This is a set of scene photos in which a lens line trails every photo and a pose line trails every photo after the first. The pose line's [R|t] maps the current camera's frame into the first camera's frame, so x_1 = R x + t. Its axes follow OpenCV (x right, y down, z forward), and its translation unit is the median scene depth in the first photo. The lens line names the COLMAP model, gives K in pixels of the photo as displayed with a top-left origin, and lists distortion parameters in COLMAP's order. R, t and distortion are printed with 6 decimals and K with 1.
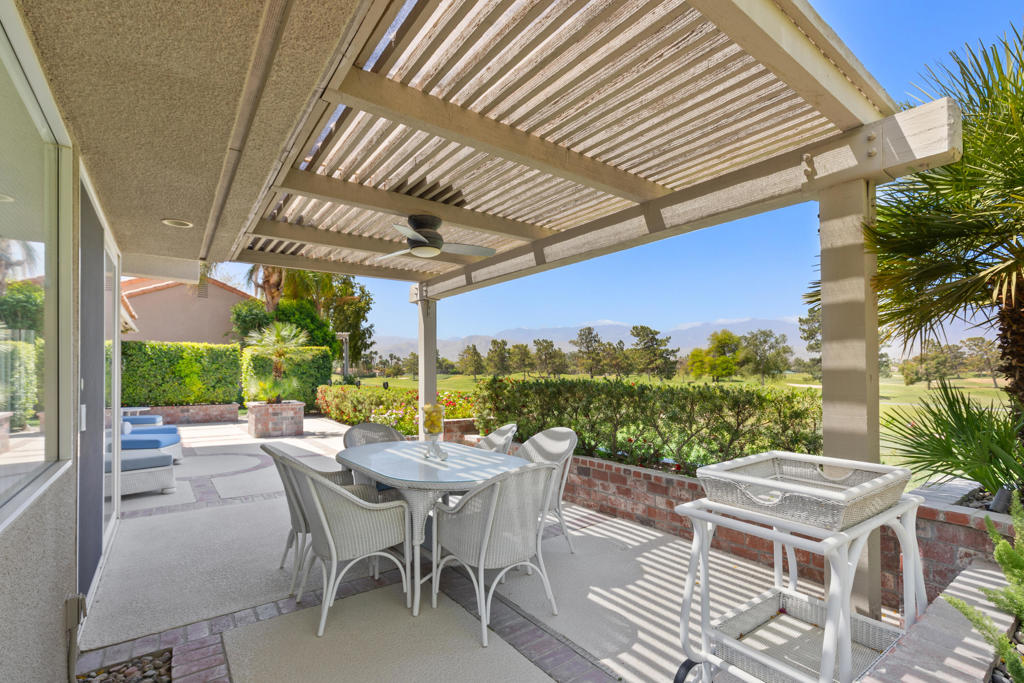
lens RADIAL K [[465.0, 0, 514.4], [0, 465.0, 365.0], [0, 0, 1]] dist [0.001123, 0.000267]
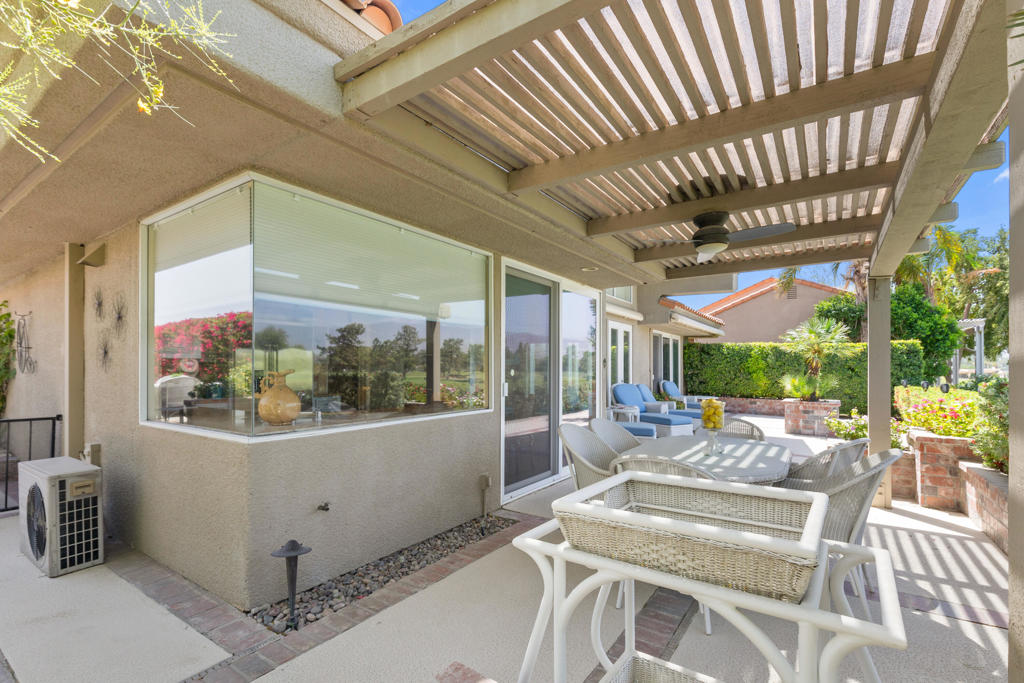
lens RADIAL K [[465.0, 0, 514.4], [0, 465.0, 365.0], [0, 0, 1]] dist [0.001123, 0.000267]
pose [[0.340963, 0.001926, -0.940075, 0.196073], [0.002393, 0.999993, 0.002917, 0.001453], [0.940074, -0.003244, 0.340956, 0.080405]]
